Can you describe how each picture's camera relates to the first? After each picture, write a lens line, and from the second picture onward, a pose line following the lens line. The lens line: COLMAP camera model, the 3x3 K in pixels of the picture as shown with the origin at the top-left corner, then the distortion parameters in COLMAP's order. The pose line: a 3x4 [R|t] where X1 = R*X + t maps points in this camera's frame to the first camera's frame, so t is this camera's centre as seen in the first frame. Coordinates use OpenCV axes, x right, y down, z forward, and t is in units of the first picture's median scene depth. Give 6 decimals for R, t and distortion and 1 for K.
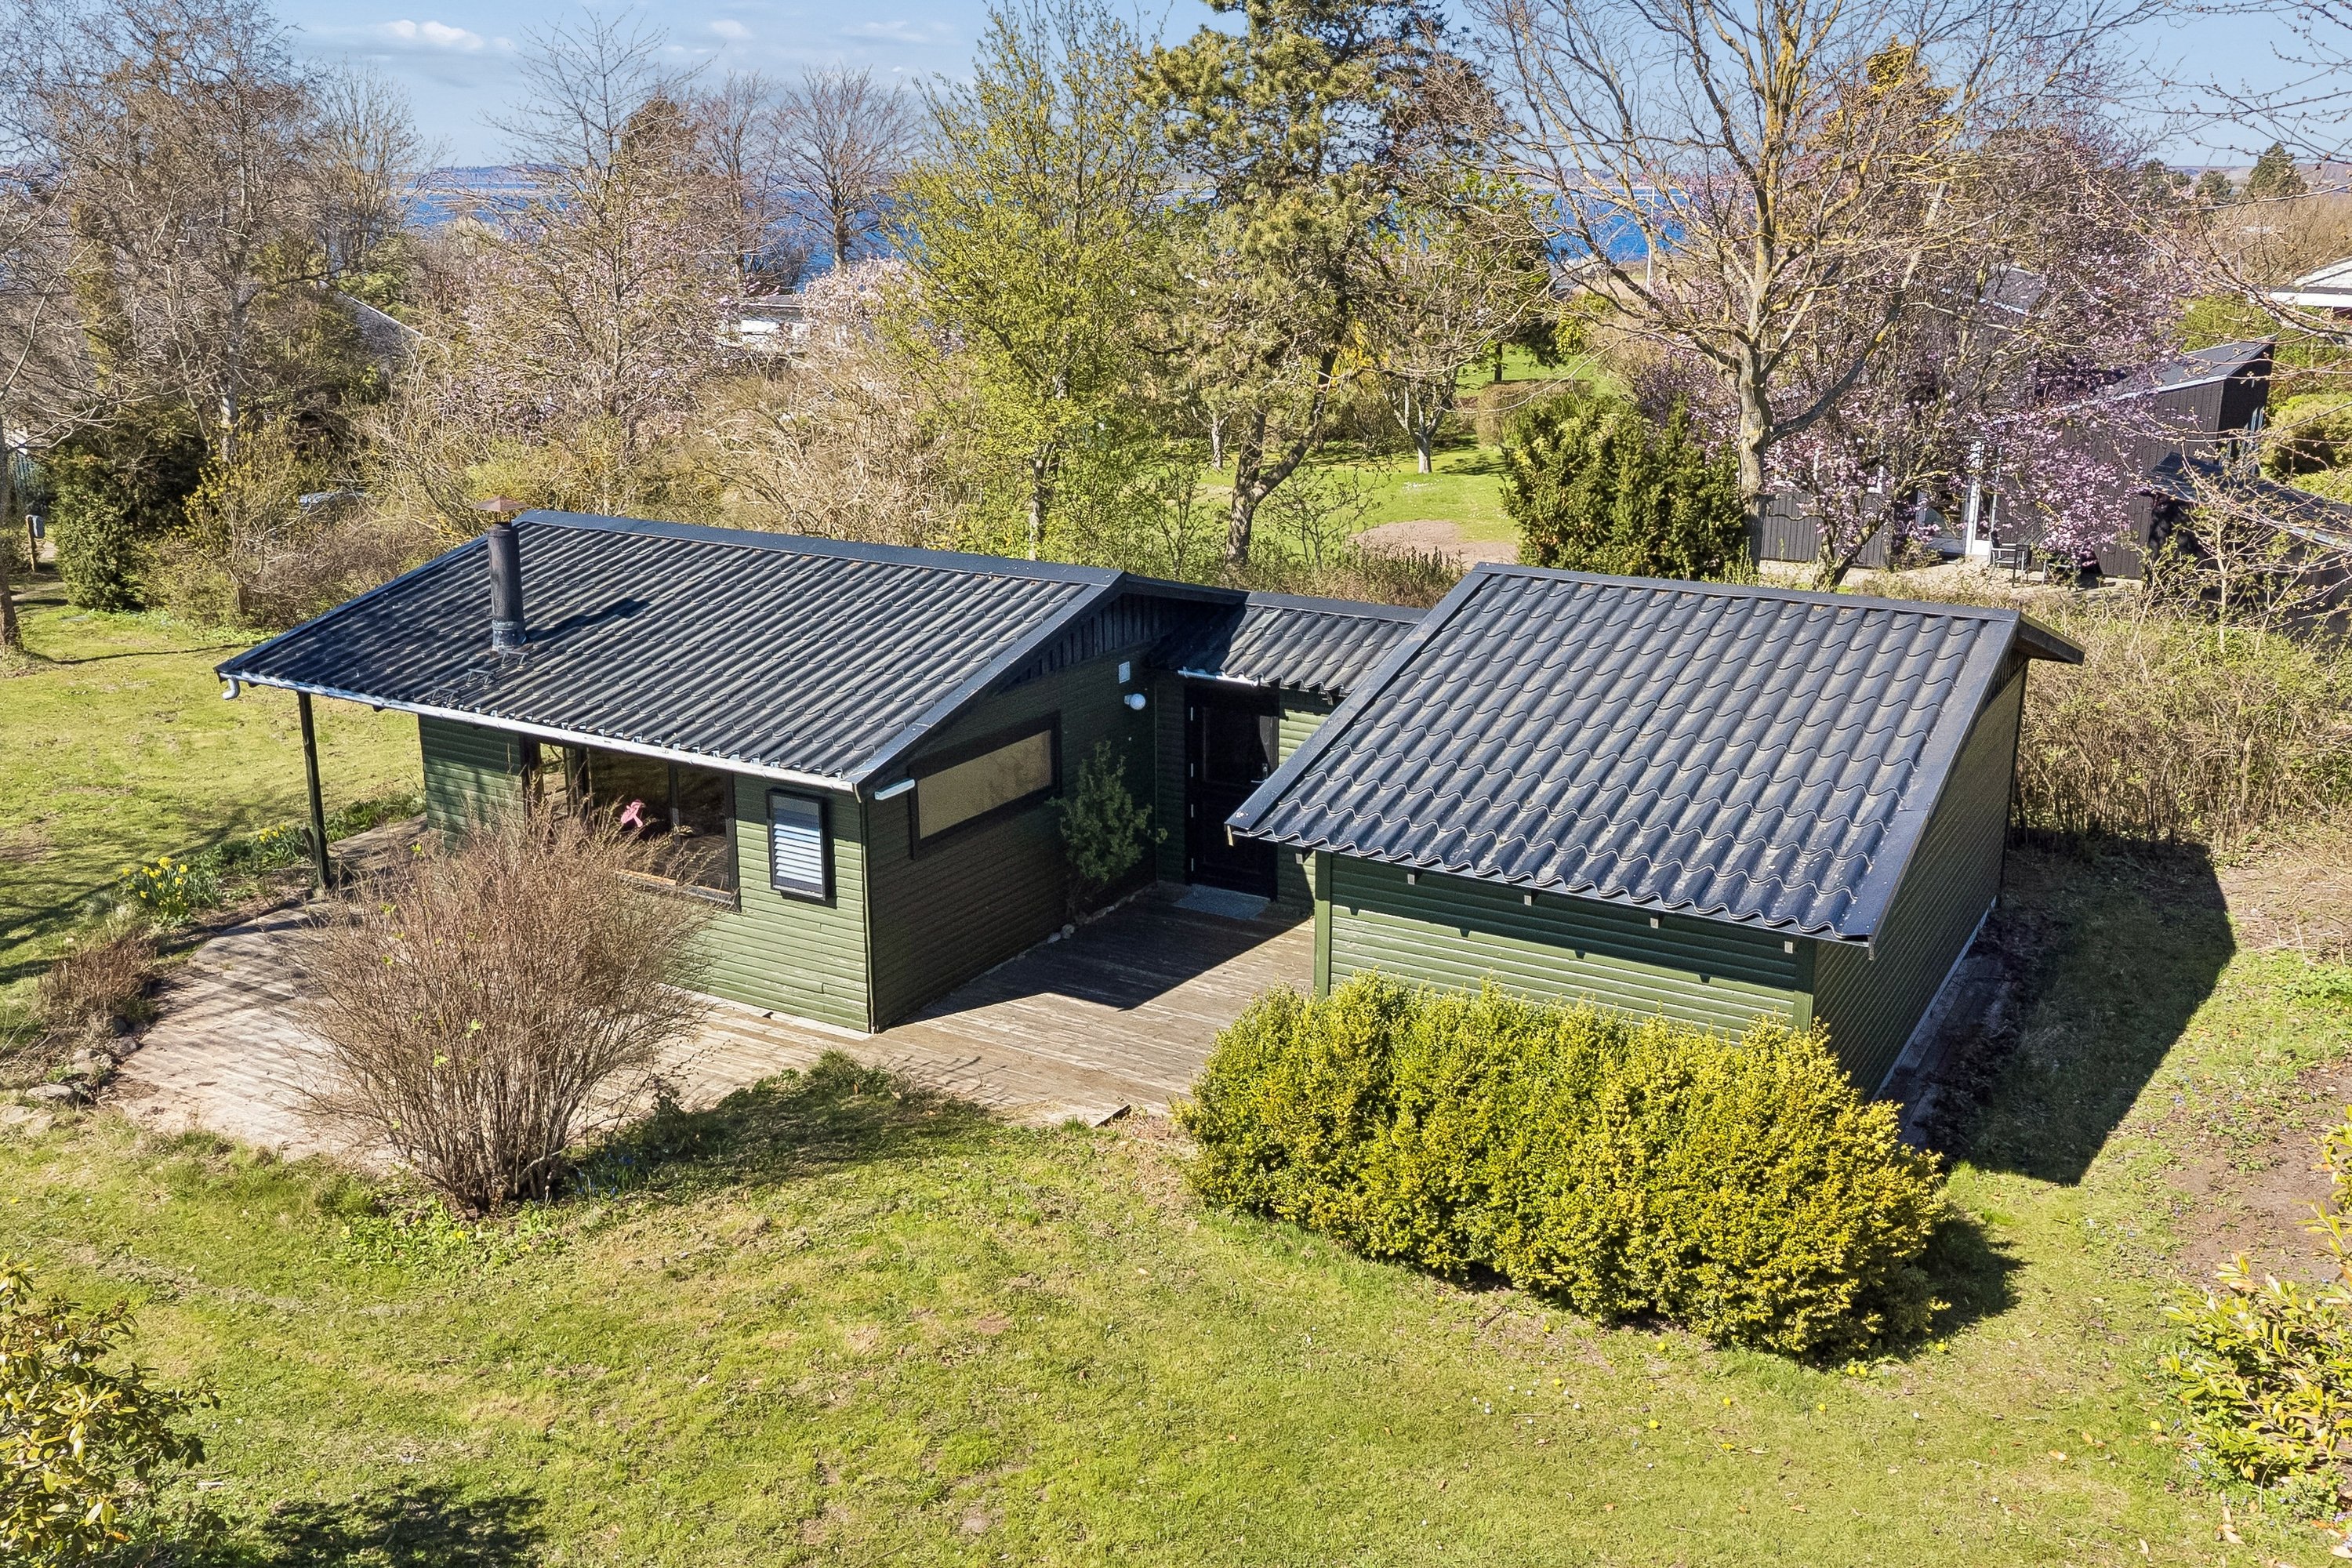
lens RADIAL K [[2106.2, 0, 1169.3], [0, 2106.2, 745.0], [0, 0, 1]] dist [0.075545, -0.115932]
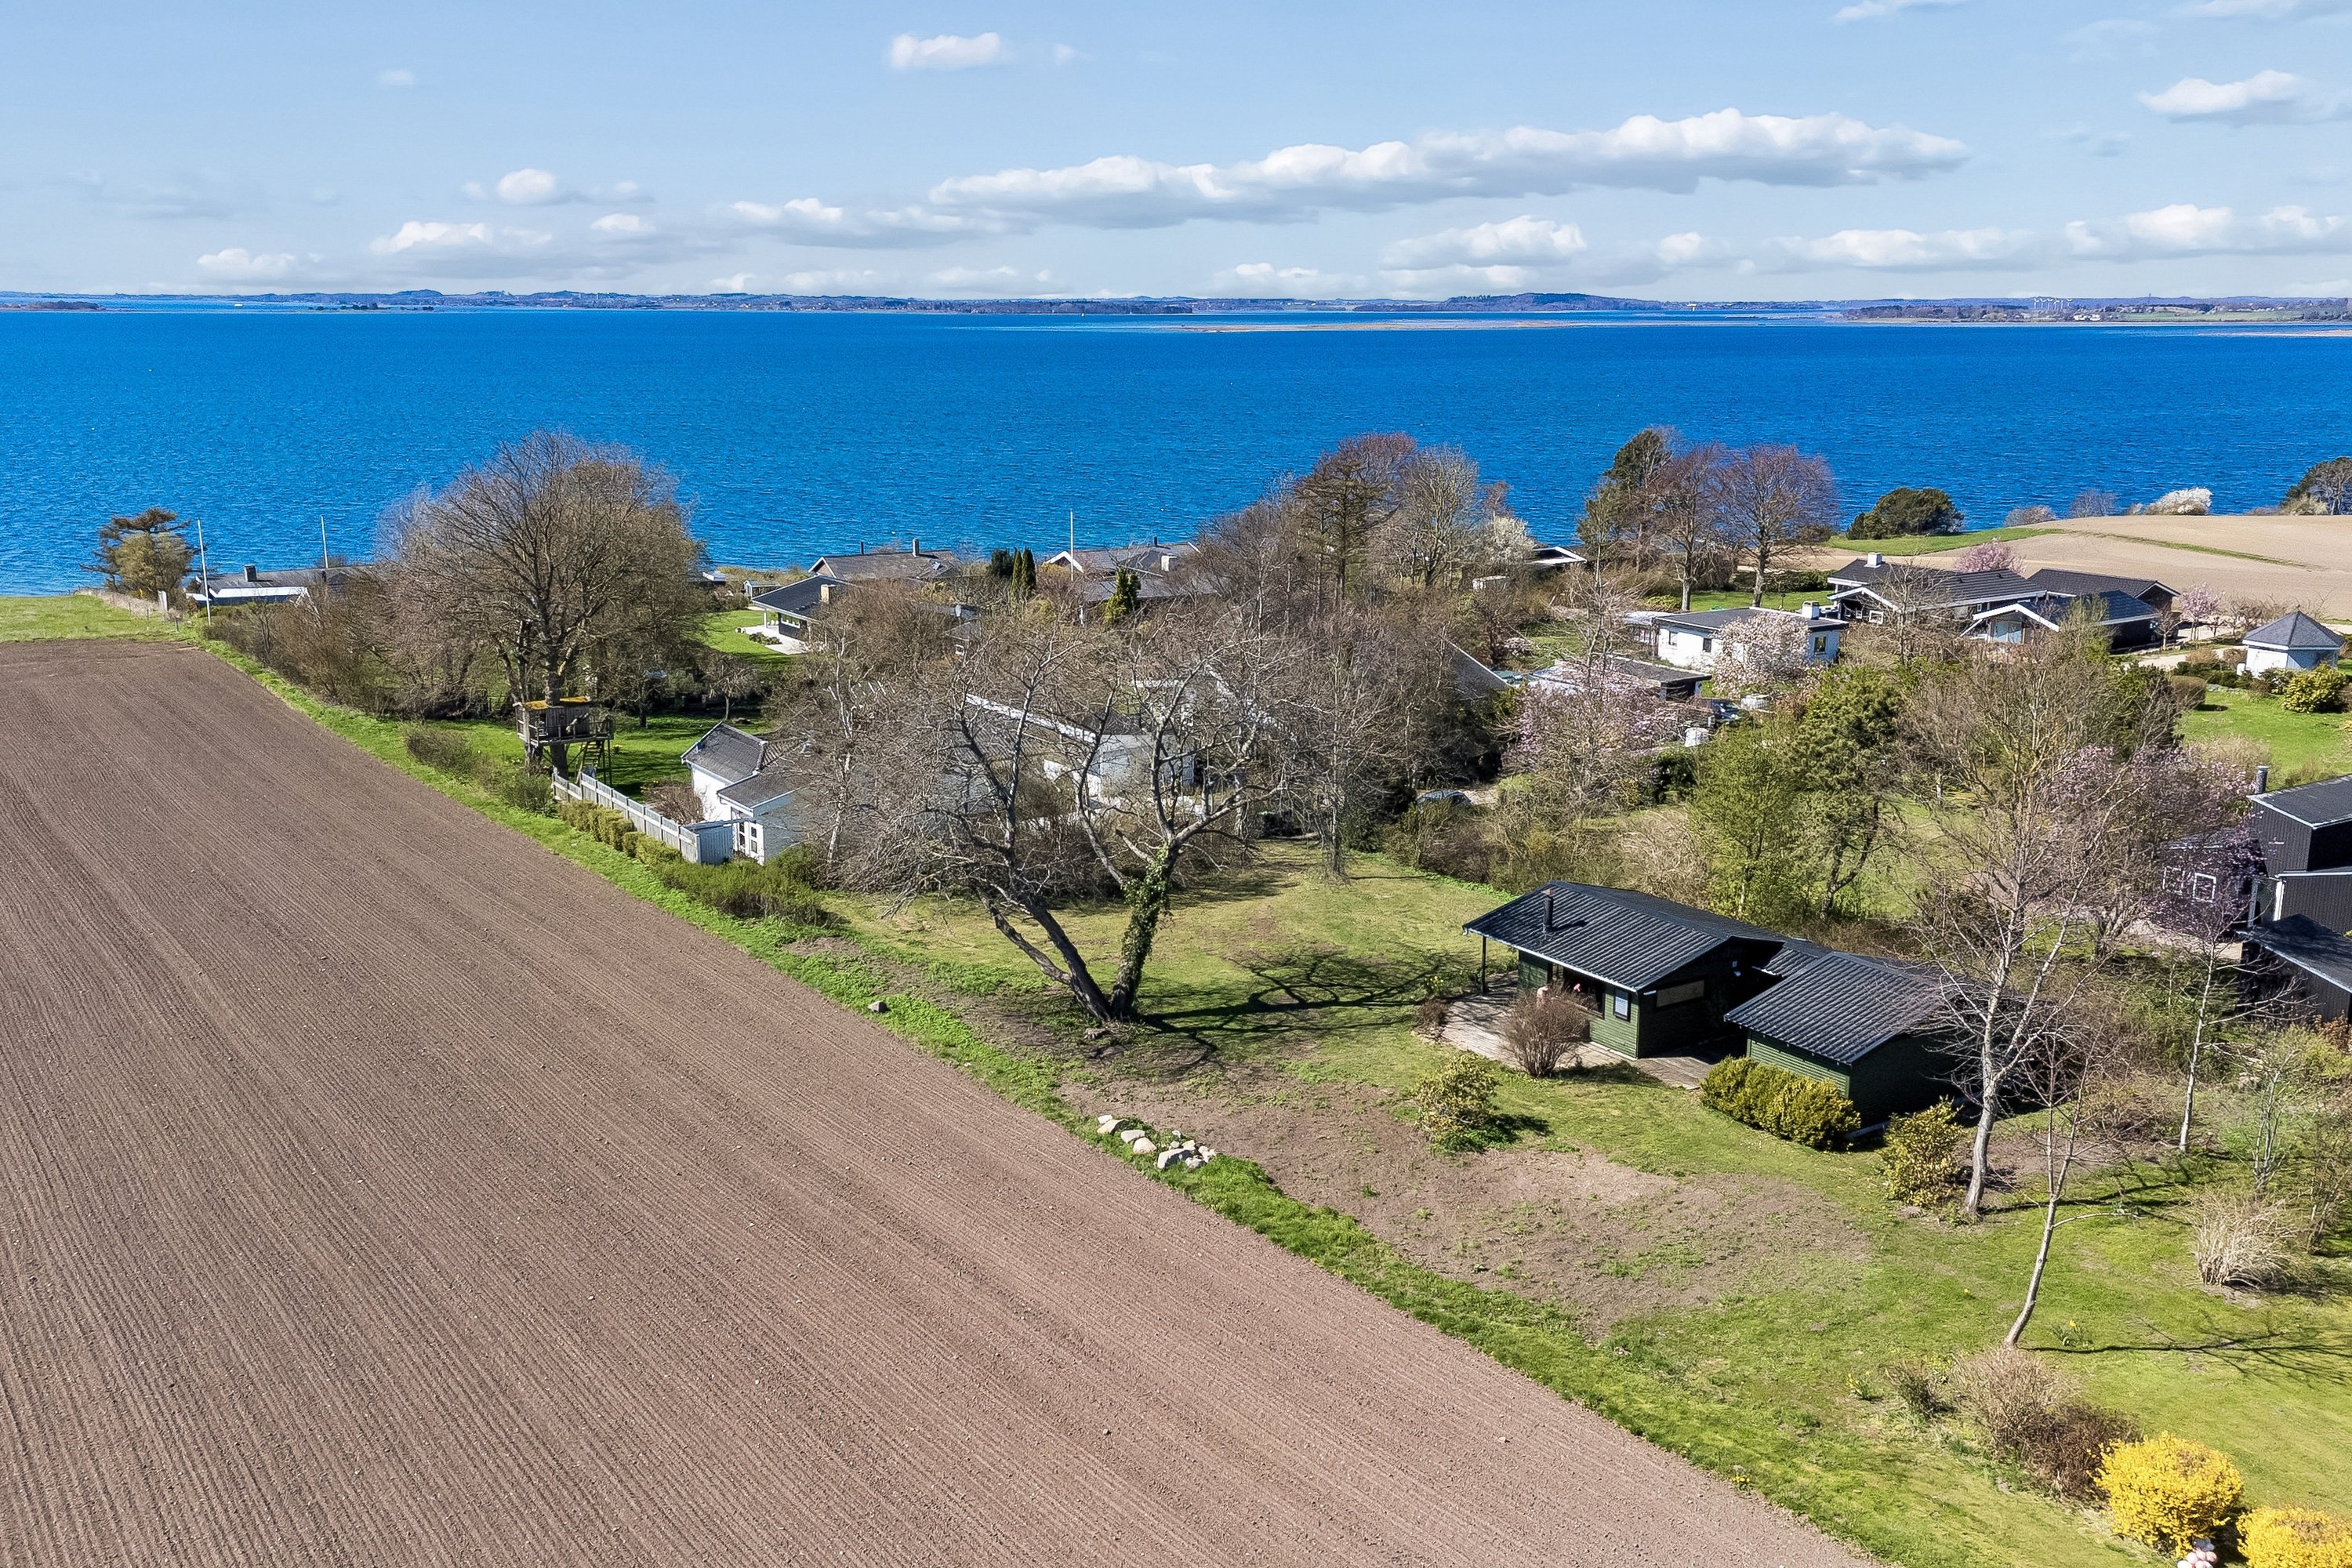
lens RADIAL K [[2106.2, 0, 1169.3], [0, 2106.2, 745.0], [0, 0, 1]] dist [0.075545, -0.115932]
pose [[0.900467, 0.098720, -0.423572, 0.664804], [-0.123297, 0.991887, -0.030942, -0.198841], [0.417081, 0.080088, 0.905334, -2.844270]]
